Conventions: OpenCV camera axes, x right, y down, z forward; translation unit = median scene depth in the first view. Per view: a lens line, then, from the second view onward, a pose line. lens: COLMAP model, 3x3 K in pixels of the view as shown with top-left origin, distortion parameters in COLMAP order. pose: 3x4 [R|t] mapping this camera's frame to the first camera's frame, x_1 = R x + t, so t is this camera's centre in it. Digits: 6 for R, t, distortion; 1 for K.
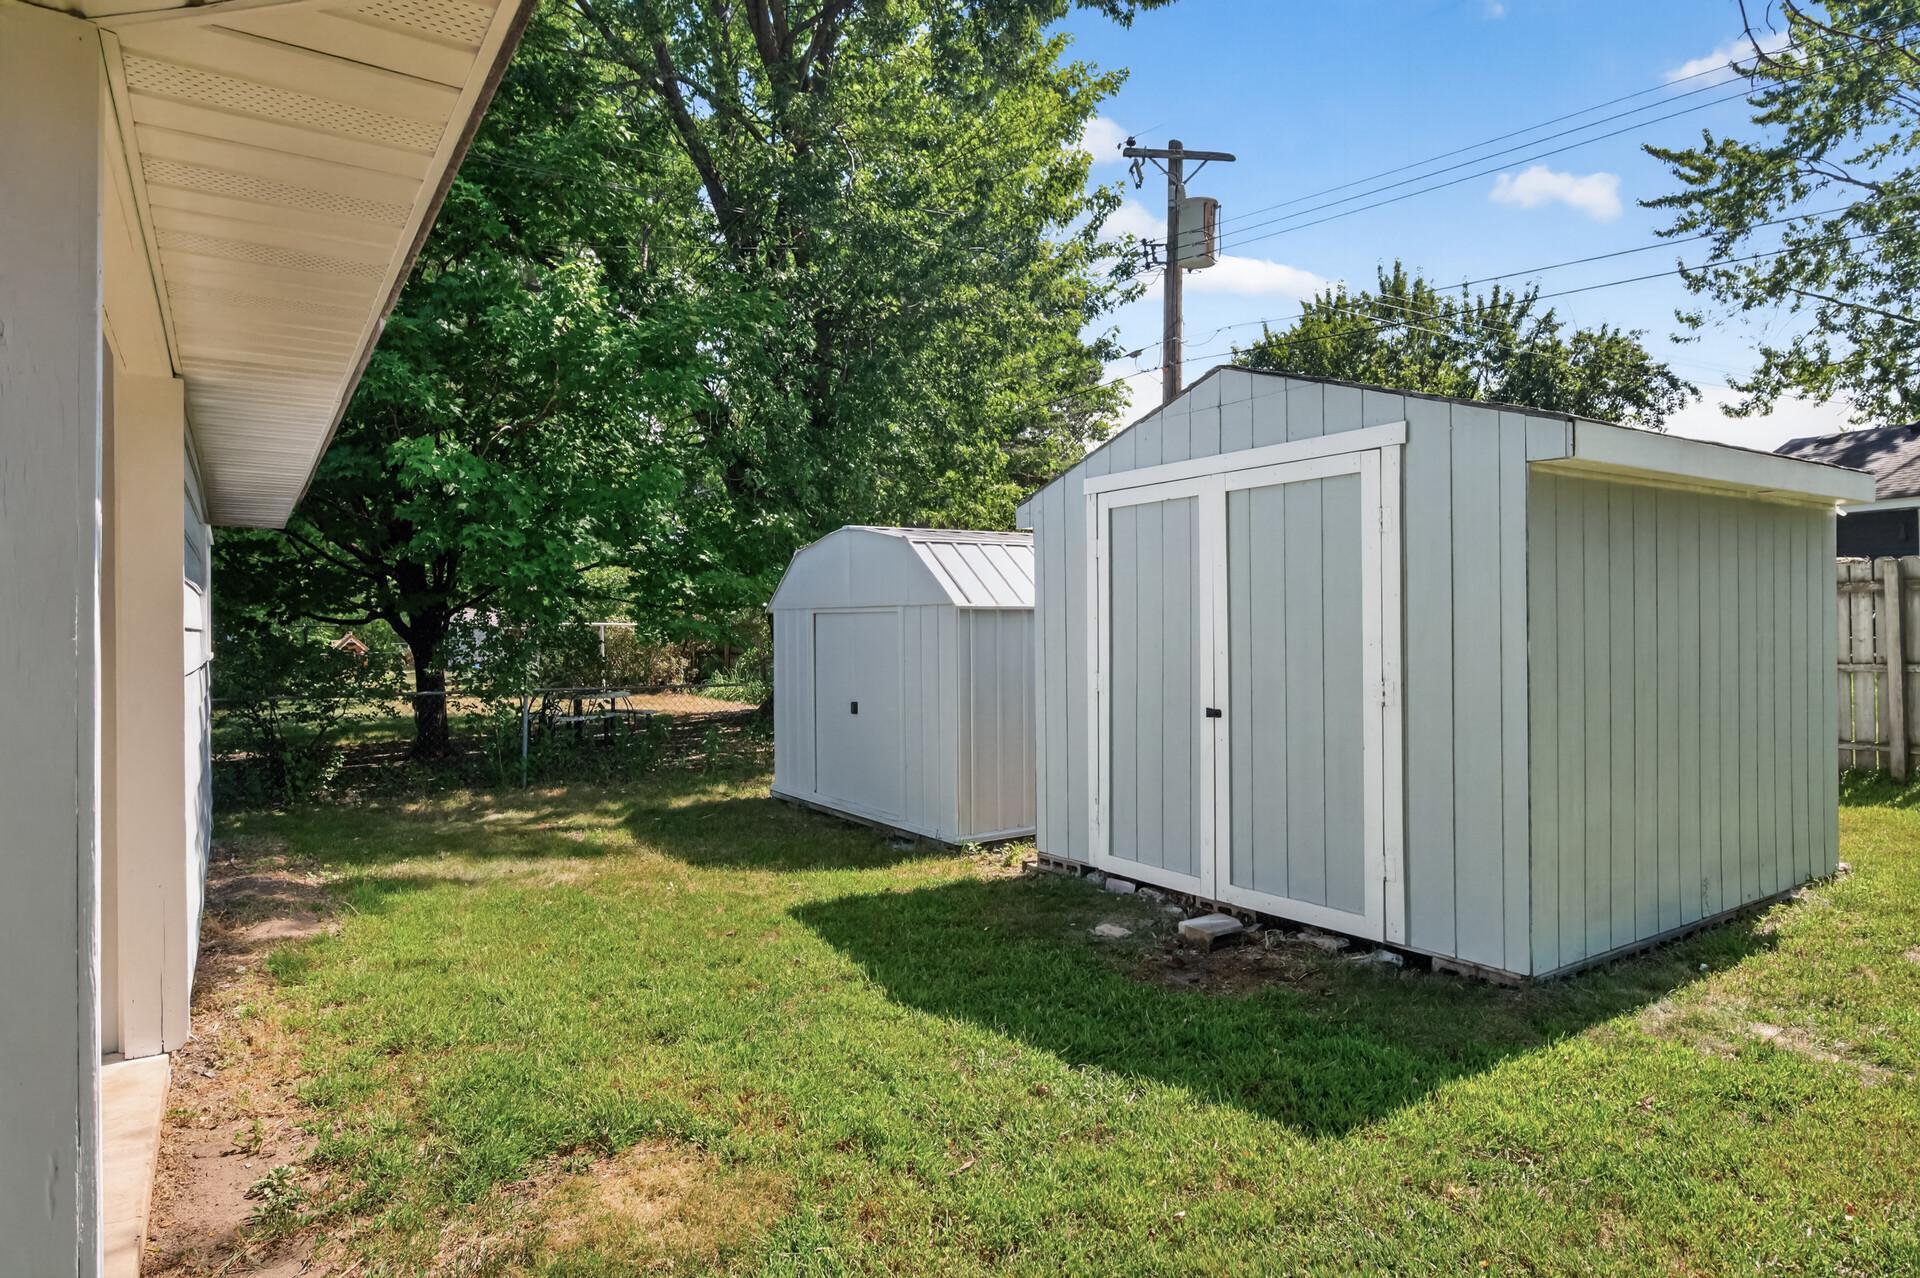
lens RADIAL K [[1084.2, 0, 959.0], [0, 1084.2, 637.2], [0, 0, 1]] dist [0.001769, 0.000167]
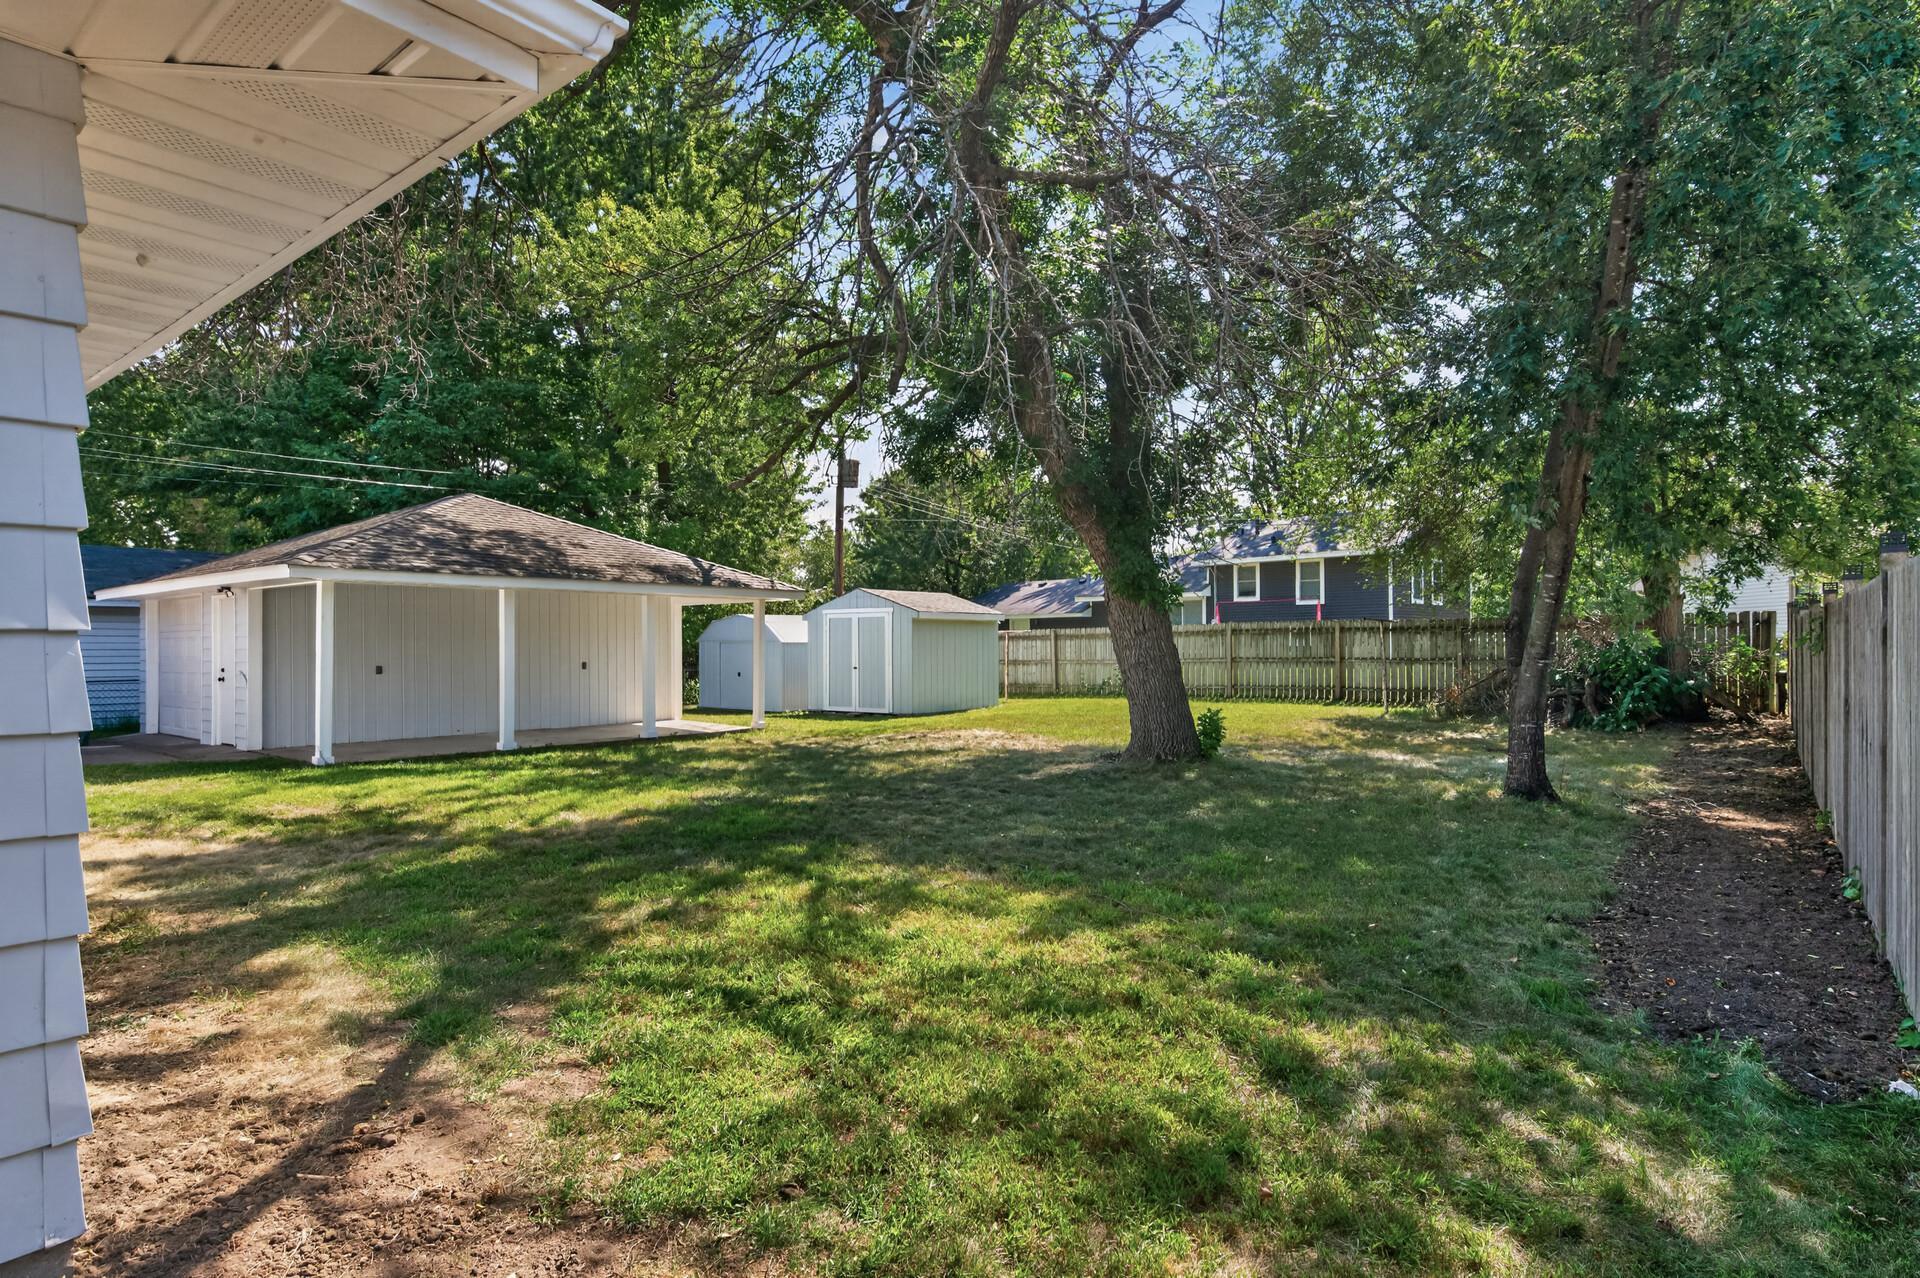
lens RADIAL K [[1084.2, 0, 960.3], [0, 1084.2, 641.7], [0, 0, 1]] dist [0.001769, 0.000167]
pose [[0.950240, -0.005128, 0.311477, -0.280936], [0.005469, 0.999985, -0.000223, -0.014650], [-0.311471, 0.001916, 0.950254, -1.274134]]
